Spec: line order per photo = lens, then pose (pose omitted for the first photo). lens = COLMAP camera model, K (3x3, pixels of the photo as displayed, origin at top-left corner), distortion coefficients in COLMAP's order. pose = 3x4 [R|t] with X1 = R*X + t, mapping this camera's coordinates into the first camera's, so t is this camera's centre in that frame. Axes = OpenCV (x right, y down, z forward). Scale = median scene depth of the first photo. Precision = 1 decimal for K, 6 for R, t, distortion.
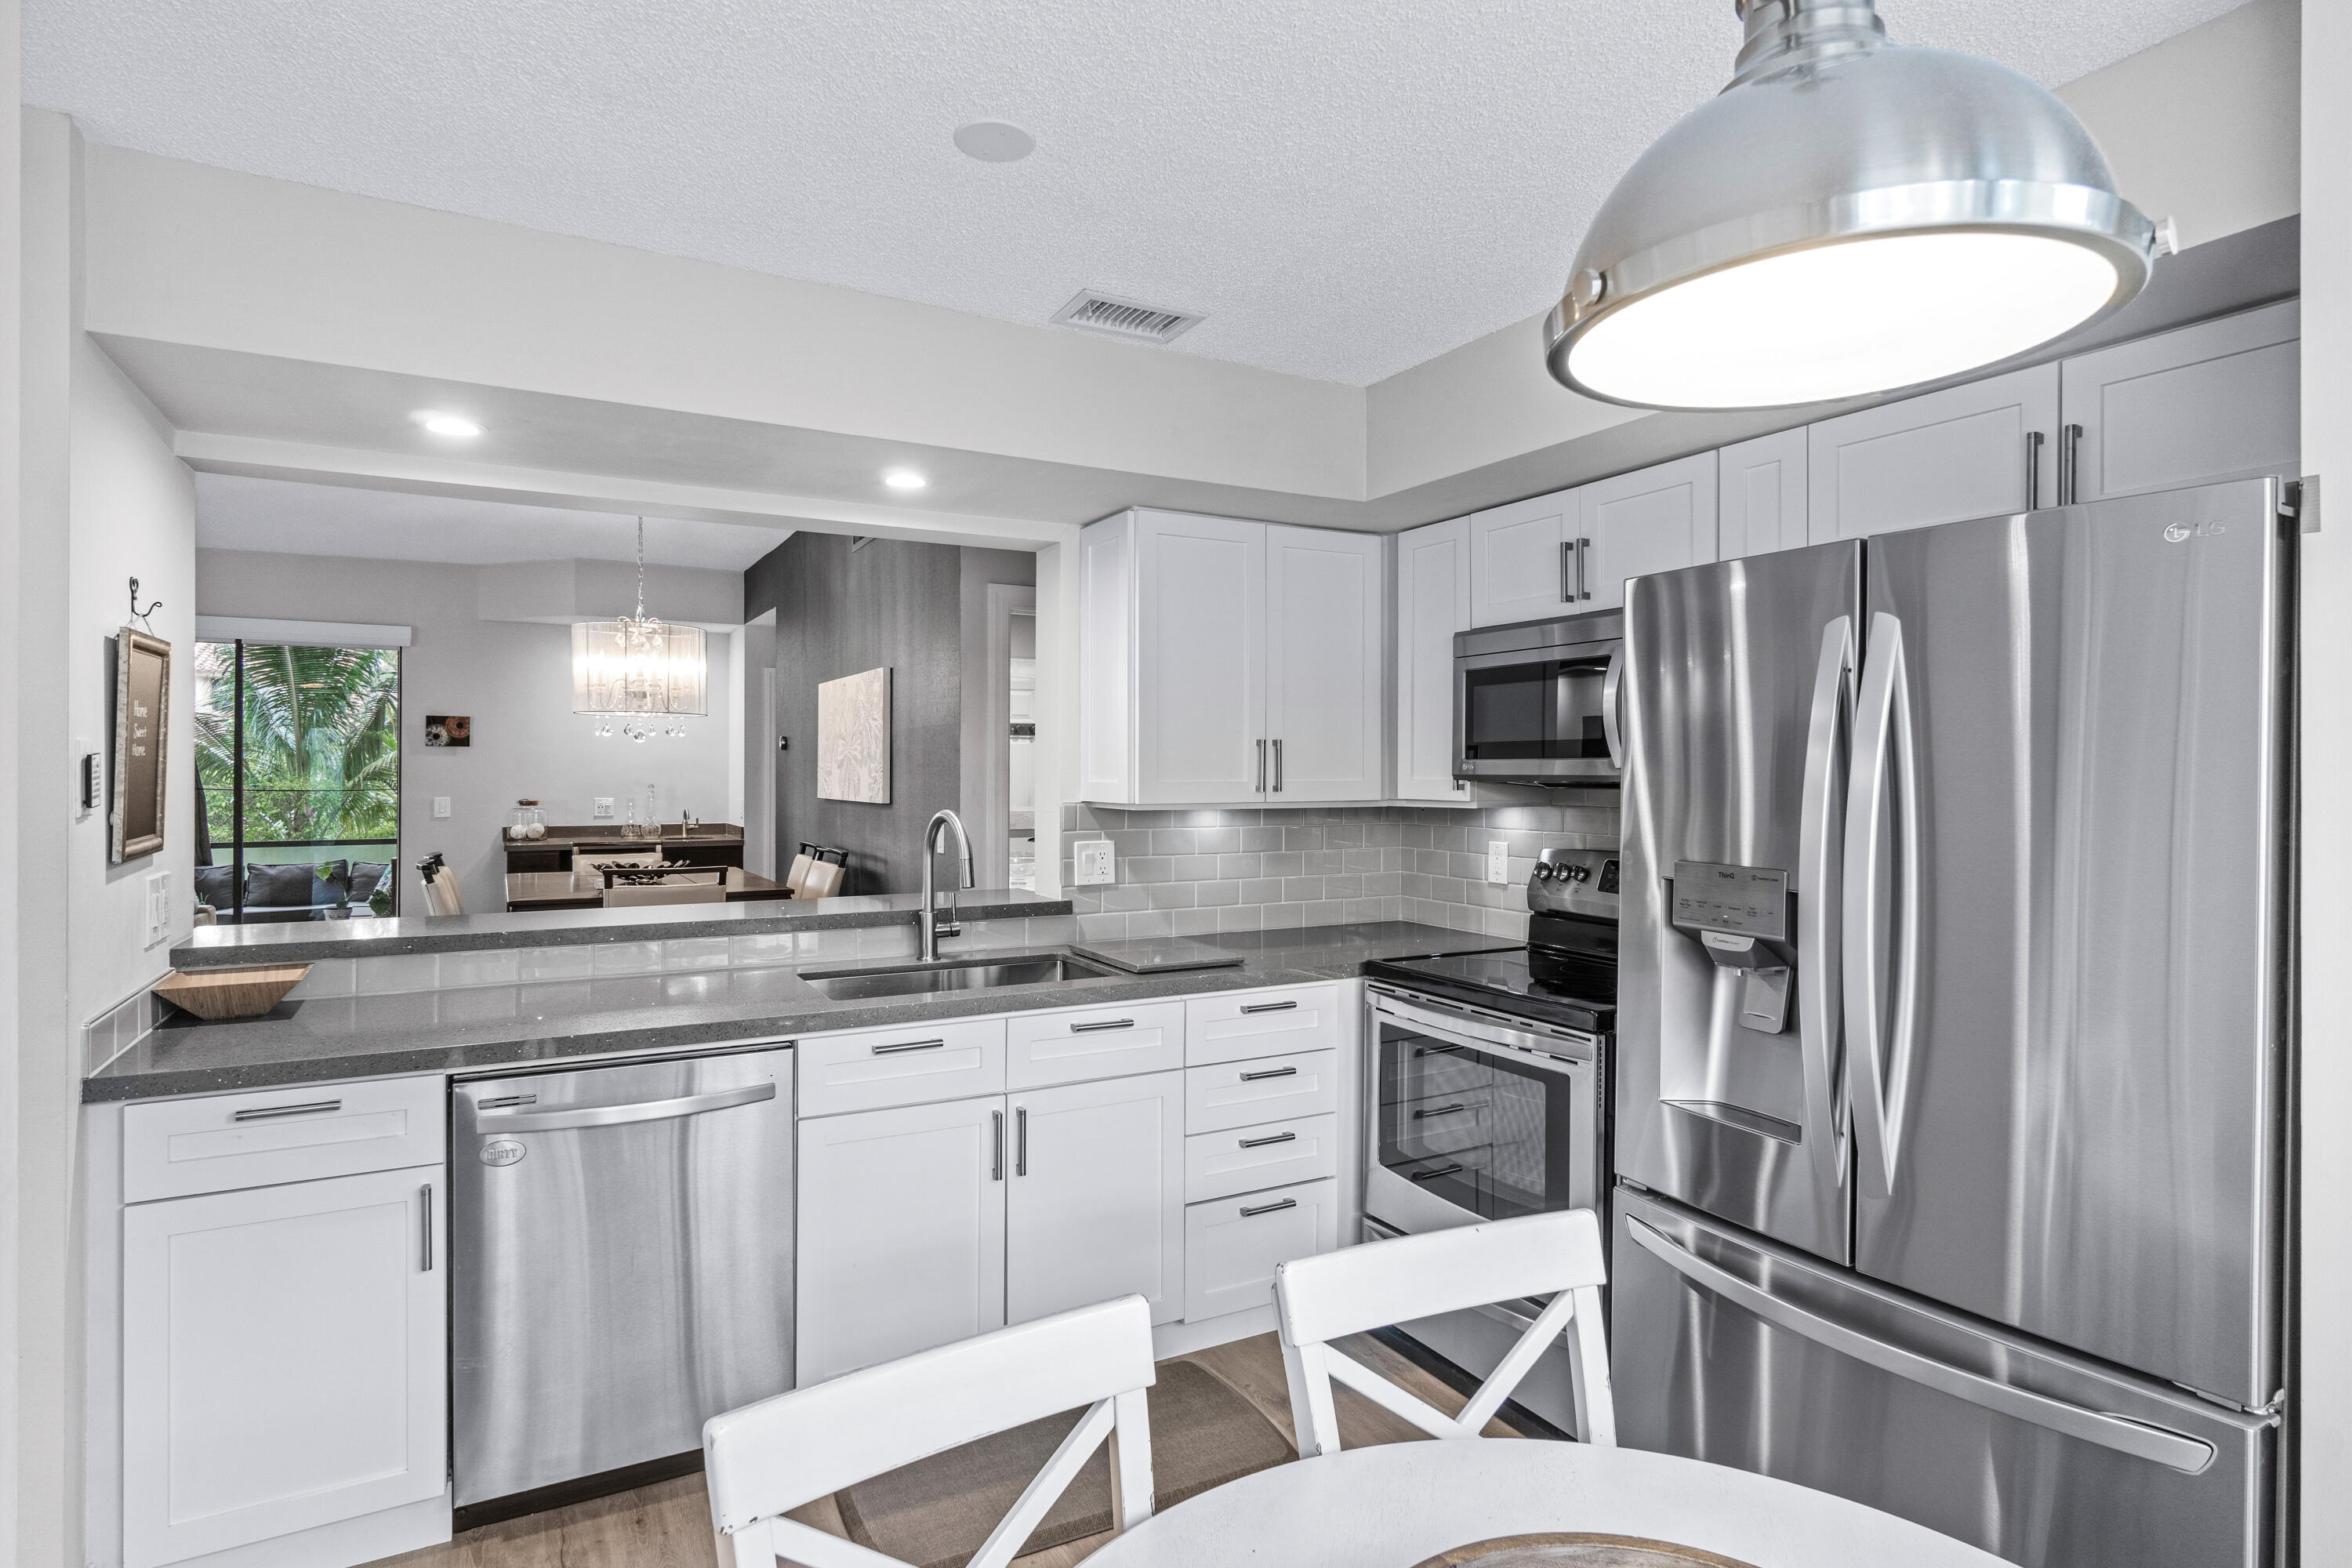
lens RADIAL K [[1207.5, 0, 1165.5], [0, 1207.5, 773.4], [0, 0, 1]] dist [0.005487, 0.000218]
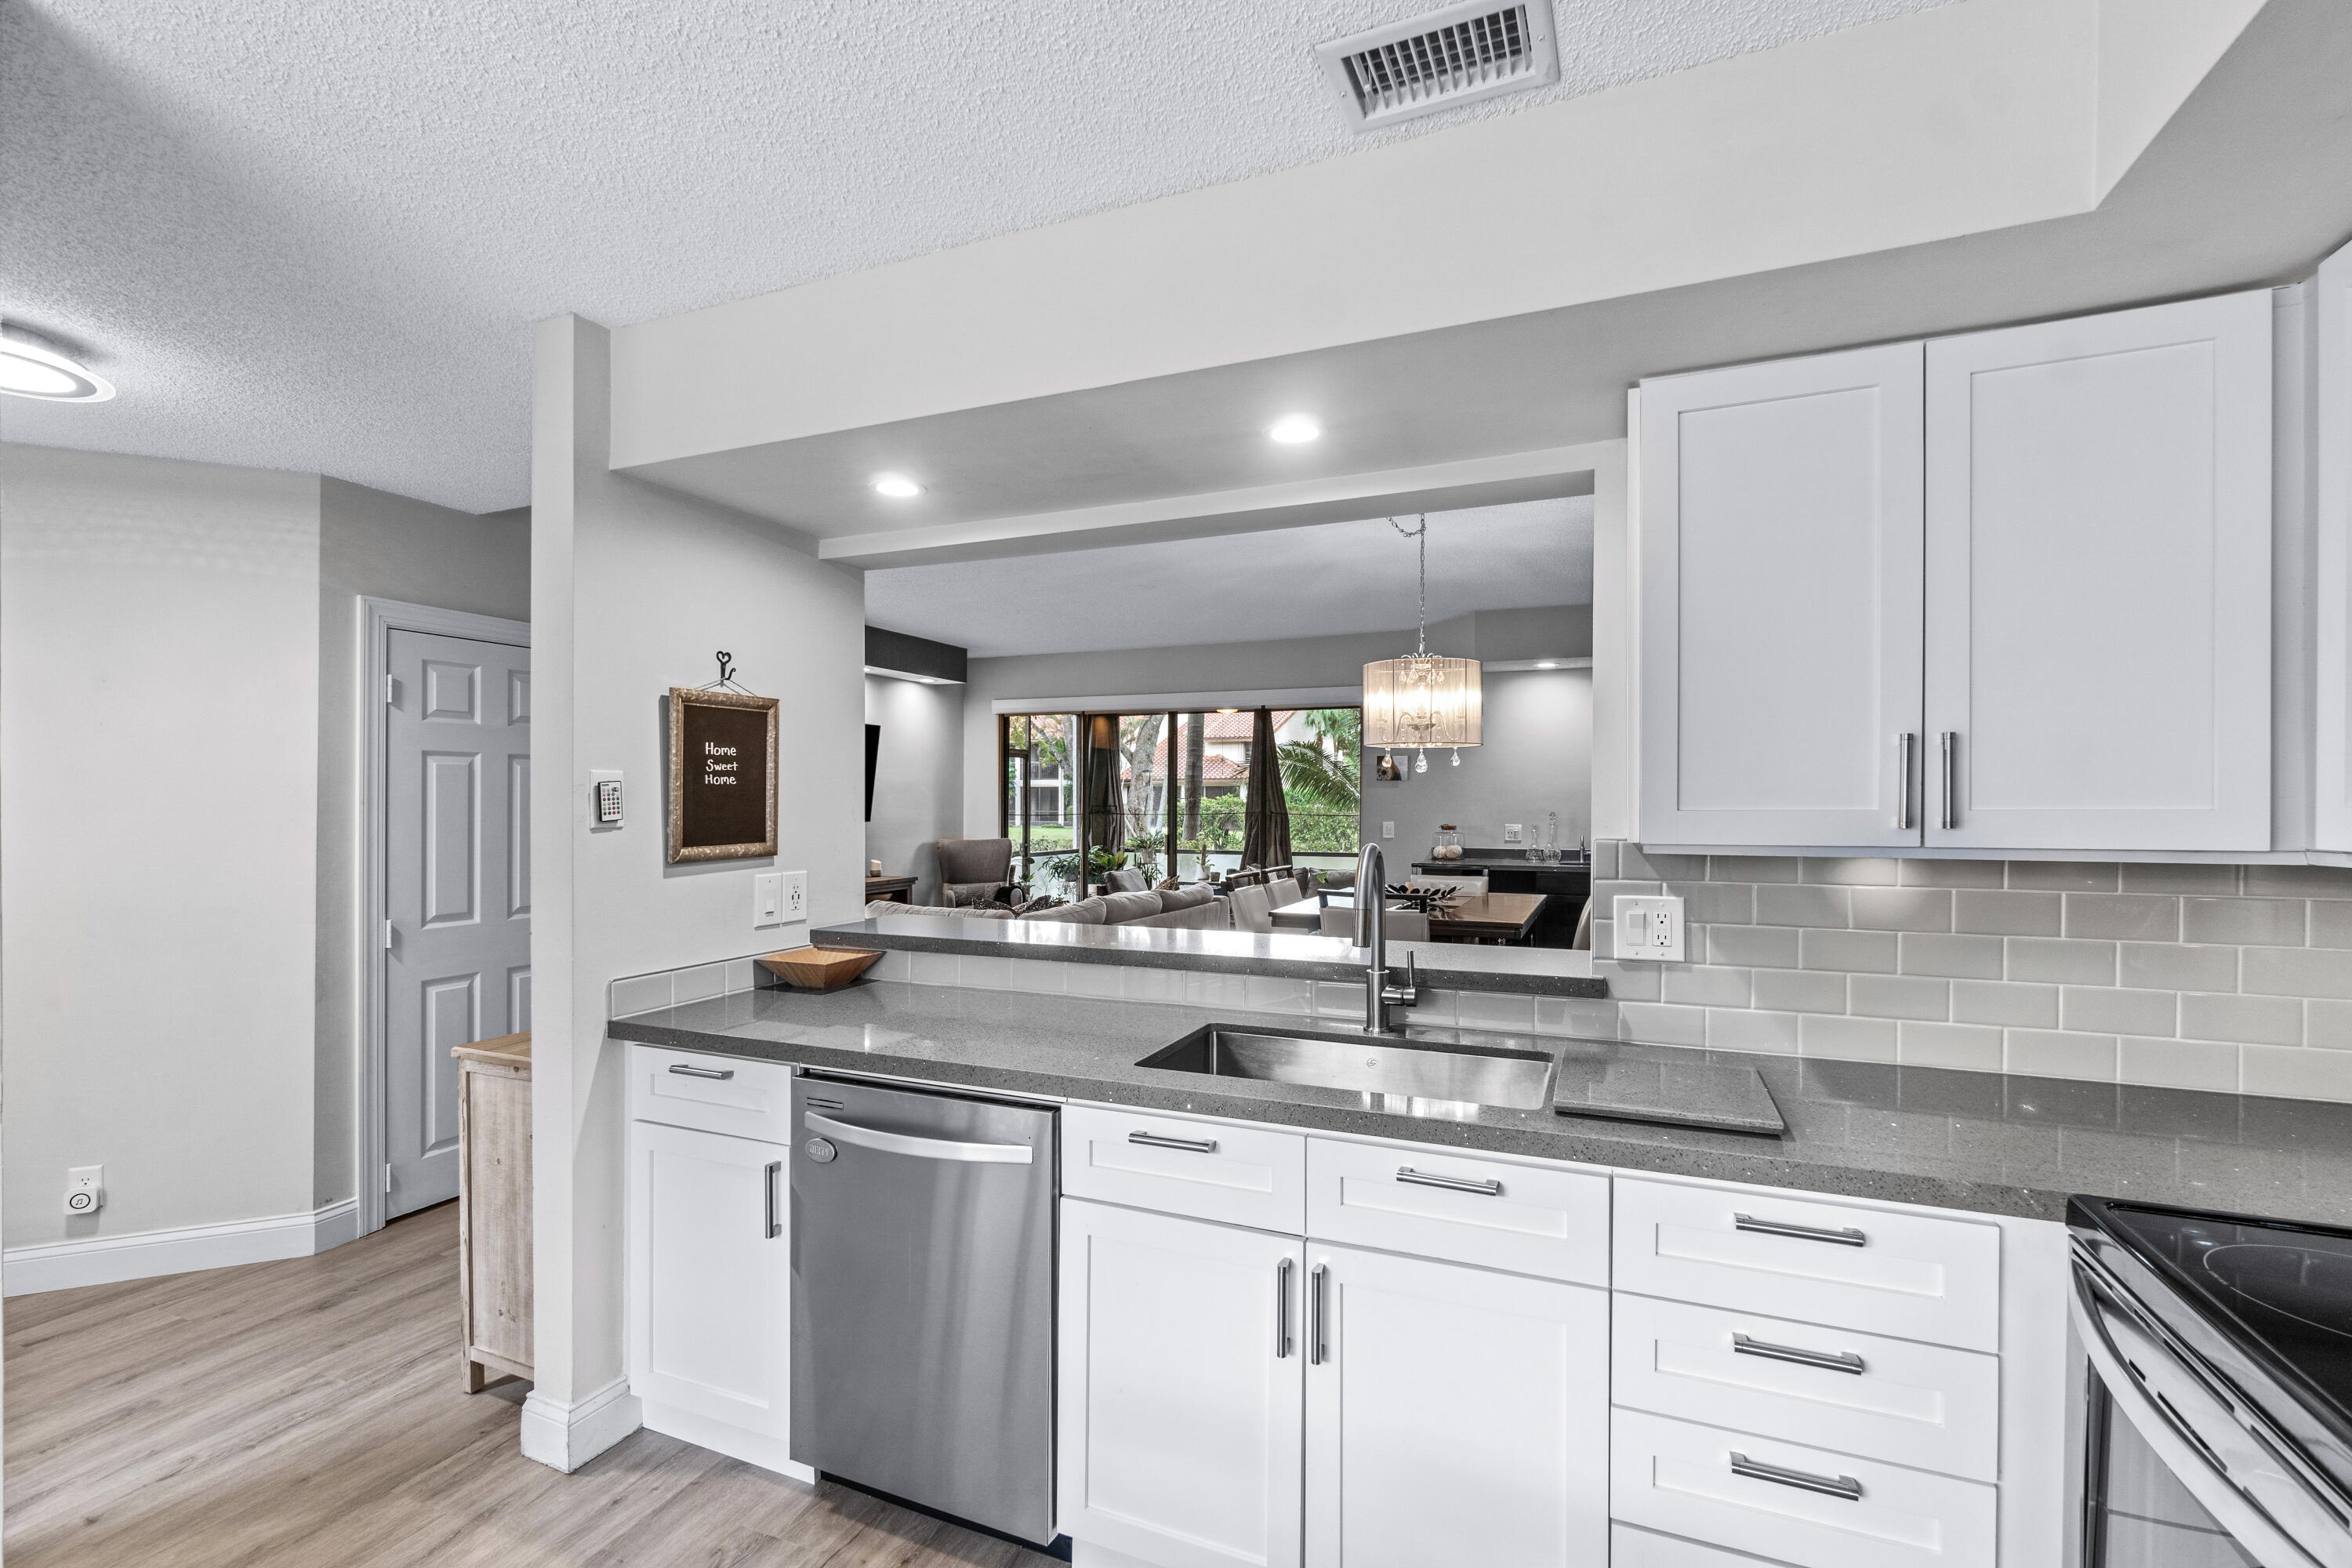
lens RADIAL K [[1032.1, 0, 1191.8], [0, 1032.1, 806.5], [0, 0, 1]] dist [0.000467, 0.000053]
pose [[0.623478, 0.002195, -0.781838, 0.235434], [-0.000804, 0.999997, 0.002167, 0.004345], [0.781840, -0.000722, 0.623478, 0.434159]]
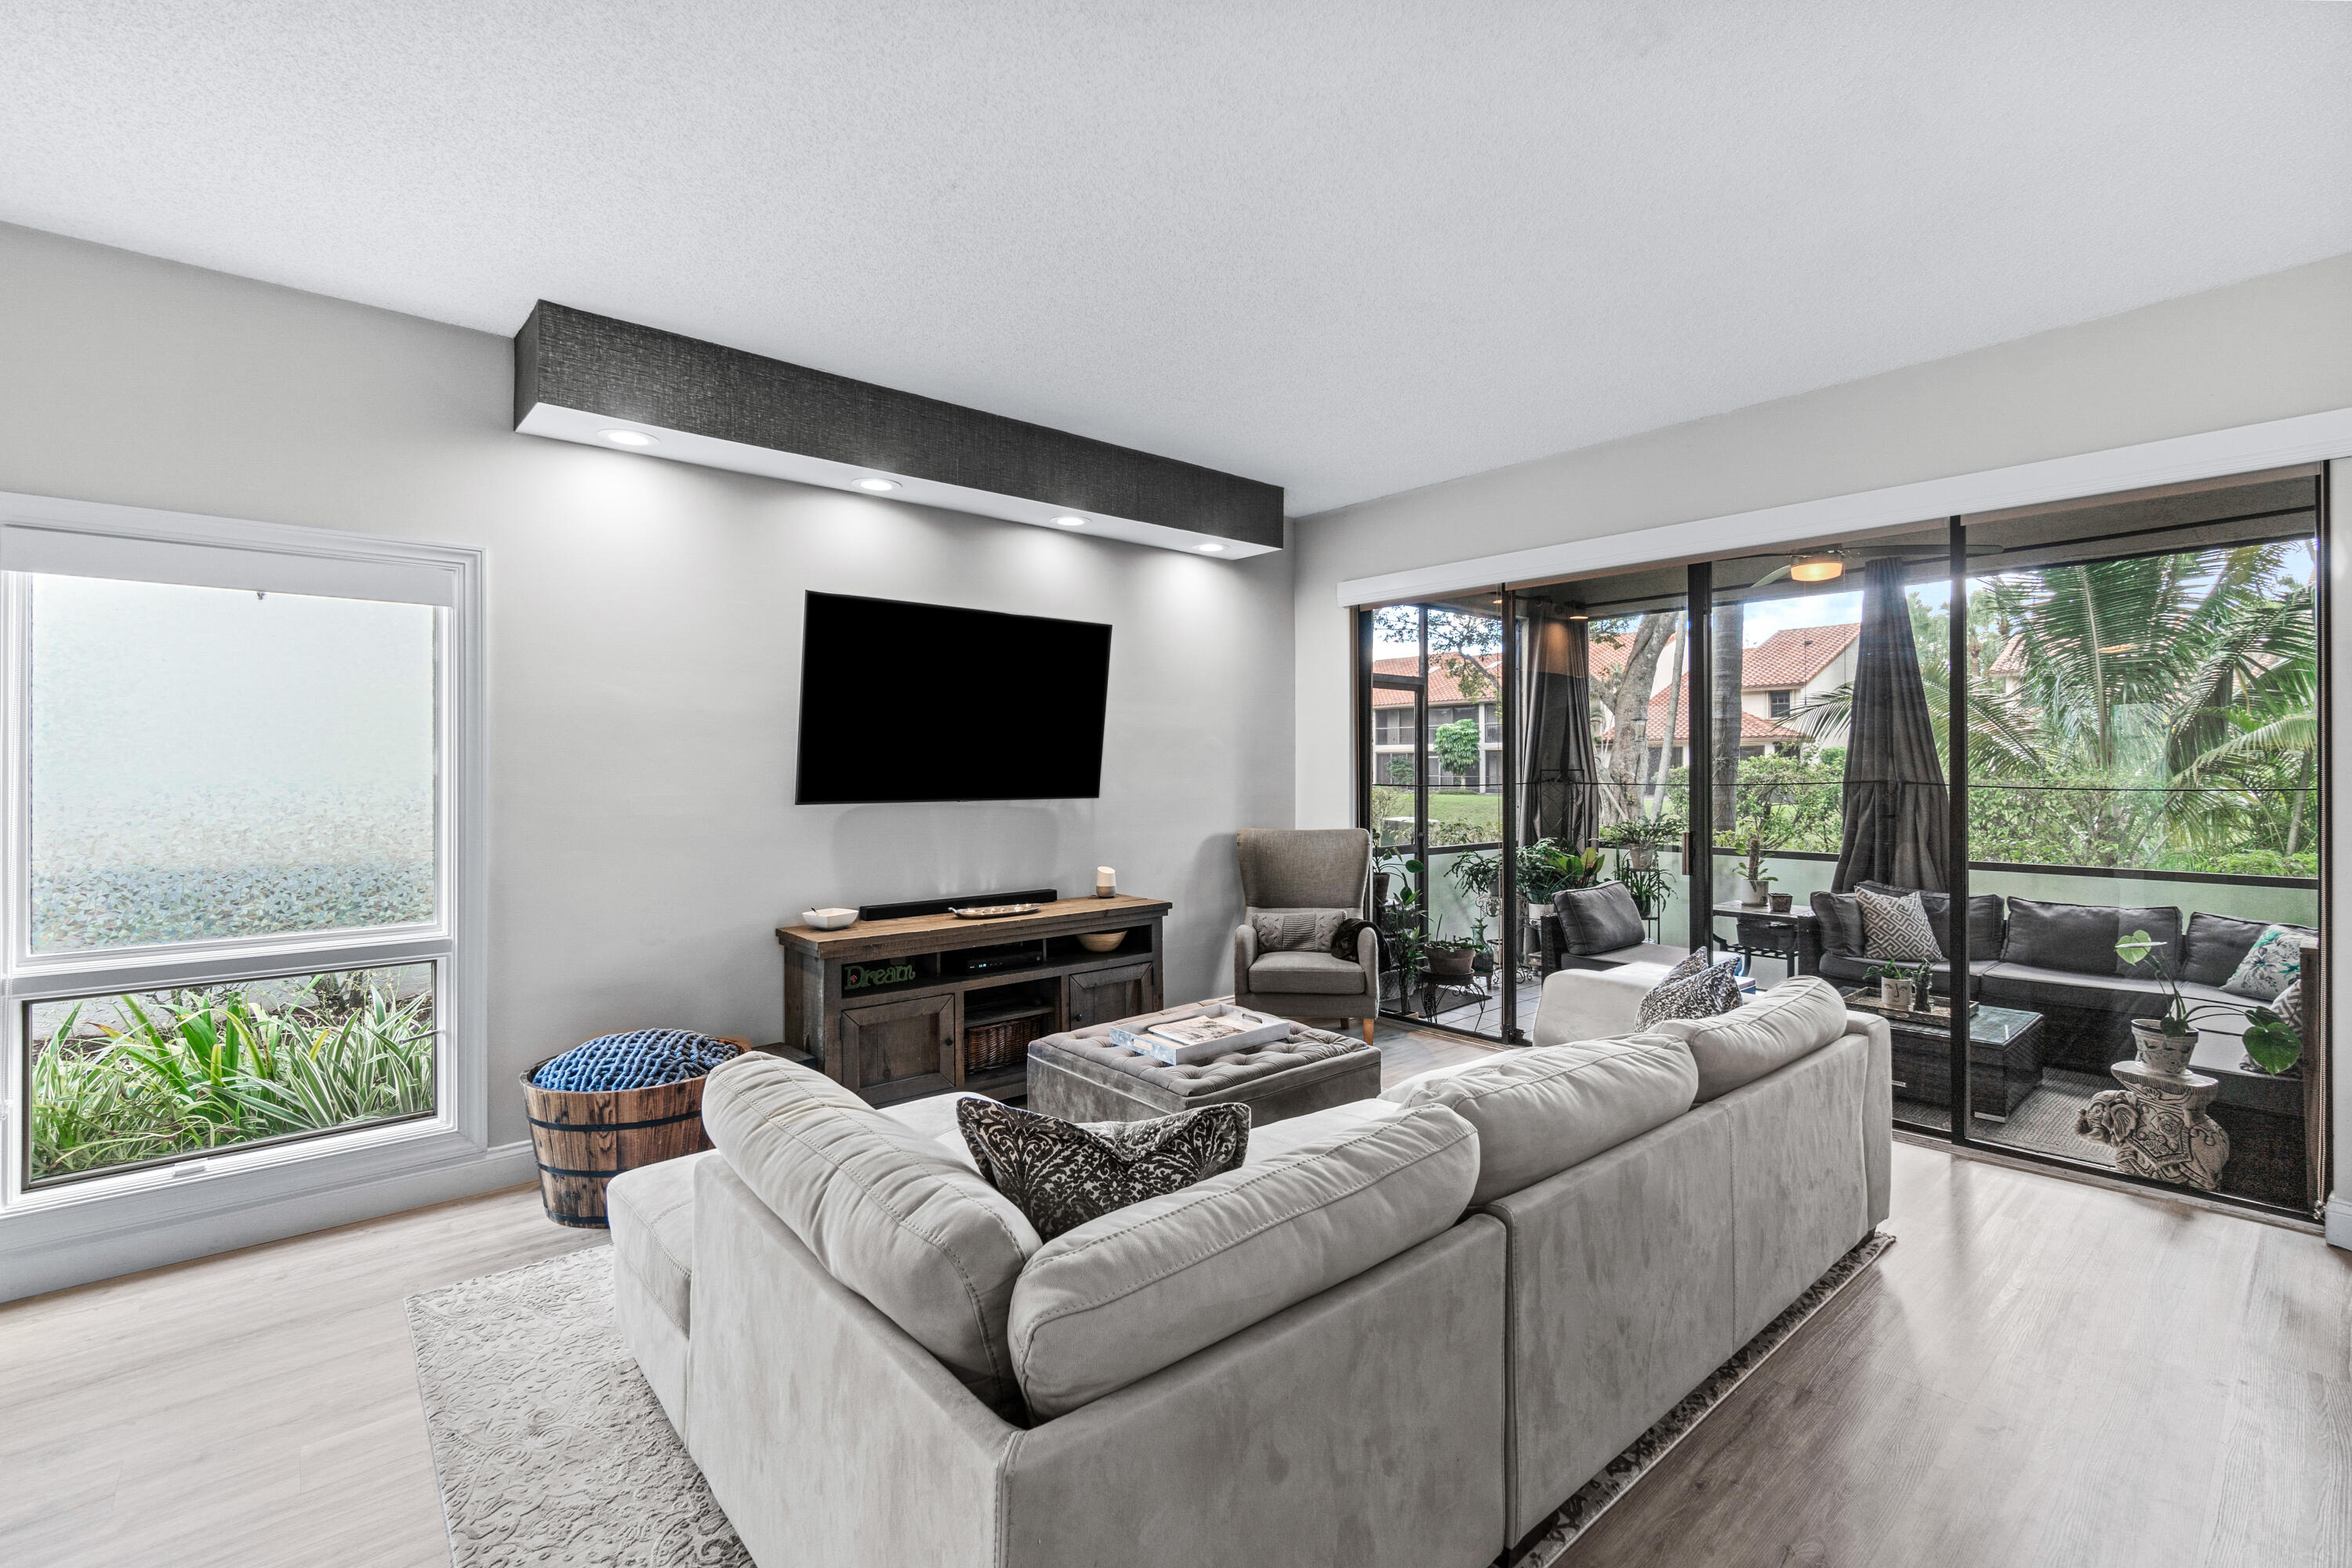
lens RADIAL K [[1032.1, 0, 1174.8], [0, 1032.1, 765.1], [0, 0, 1]] dist [0.000467, 0.000053]
pose [[0.207889, -0.007014, -0.978127, -0.817054], [0.002511, 0.999975, -0.006637, 0.012778], [0.978149, -0.001076, 0.207902, 1.193440]]
